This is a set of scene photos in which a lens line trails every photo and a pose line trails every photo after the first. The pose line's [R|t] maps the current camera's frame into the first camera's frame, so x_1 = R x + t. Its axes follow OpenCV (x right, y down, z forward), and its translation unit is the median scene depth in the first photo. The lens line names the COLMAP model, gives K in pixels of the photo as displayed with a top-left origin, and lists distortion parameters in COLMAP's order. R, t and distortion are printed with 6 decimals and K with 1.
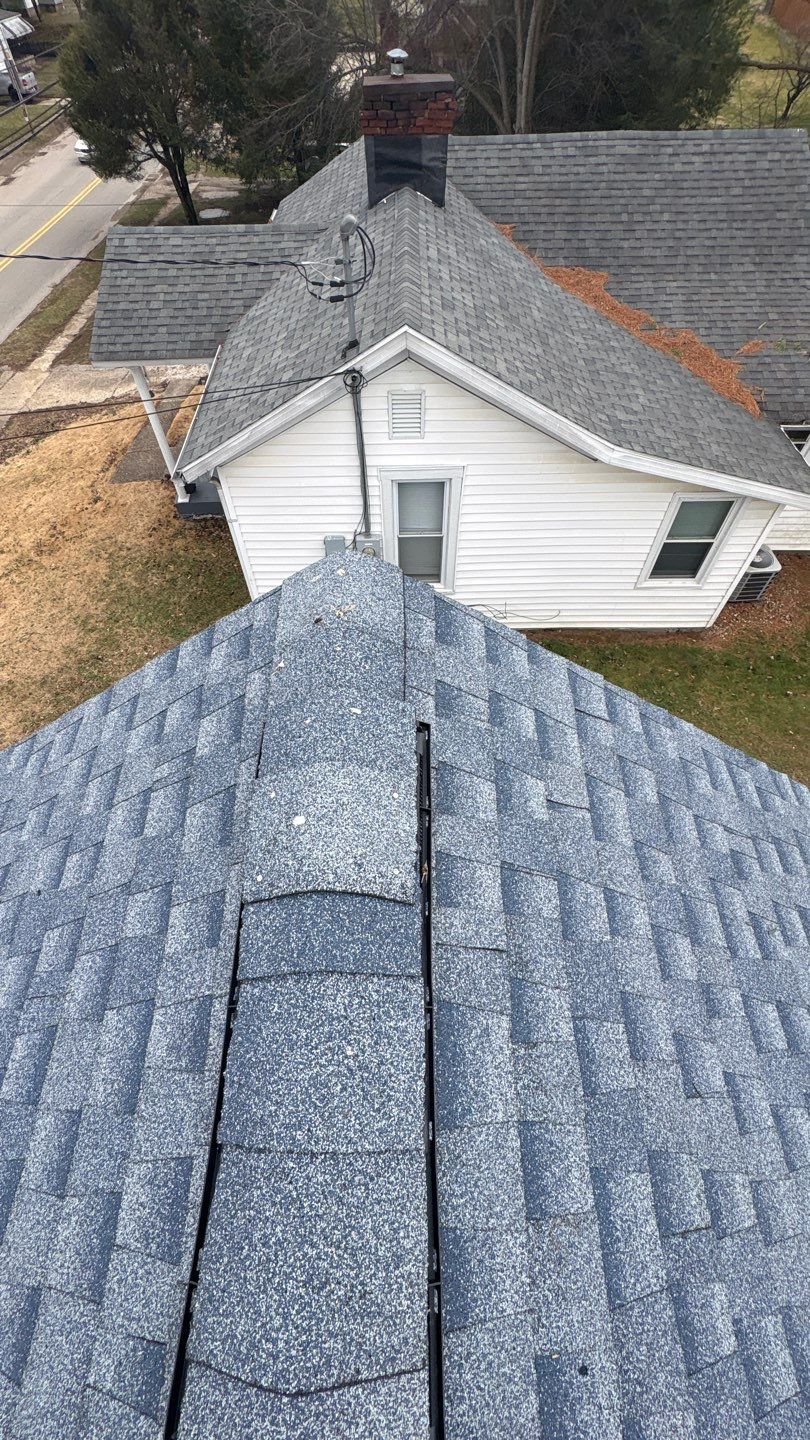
lens RADIAL K [[576.8, 0, 406.3], [0, 576.8, 720.0], [0, 0, 1]] dist [0.001990, 0.001245]
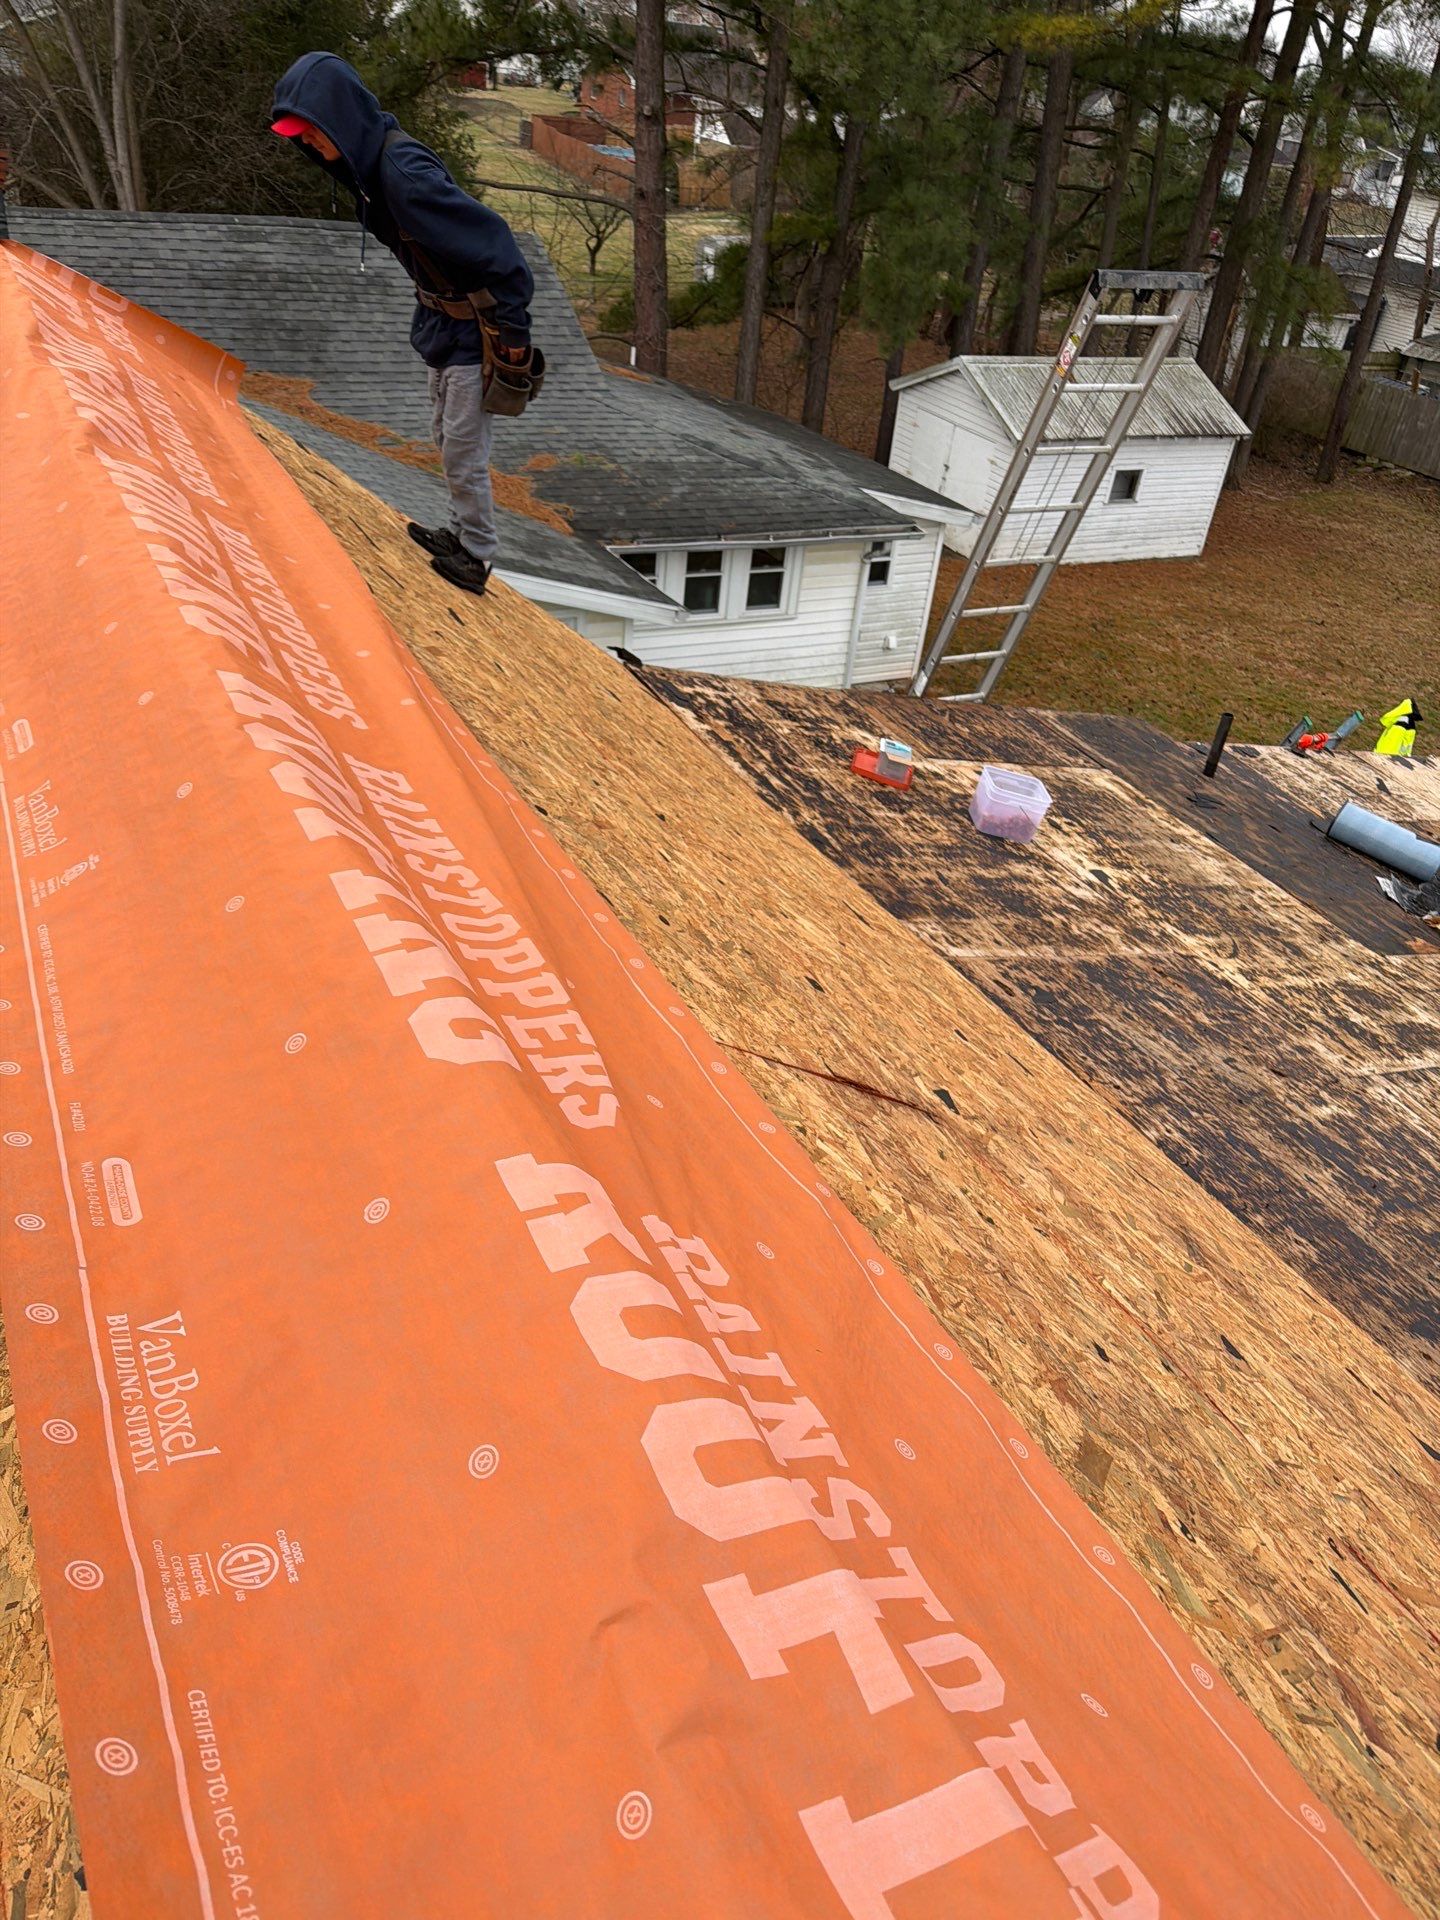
lens RADIAL K [[1378.1, 0, 752.4], [0, 1378.1, 998.4], [0, 0, 1]] dist [0.030273, -0.043903]
pose [[0.873824, -0.184880, 0.449724, -0.048120], [0.318925, 0.916078, -0.243082, 0.393001], [-0.367042, 0.355839, 0.859453, -0.271382]]
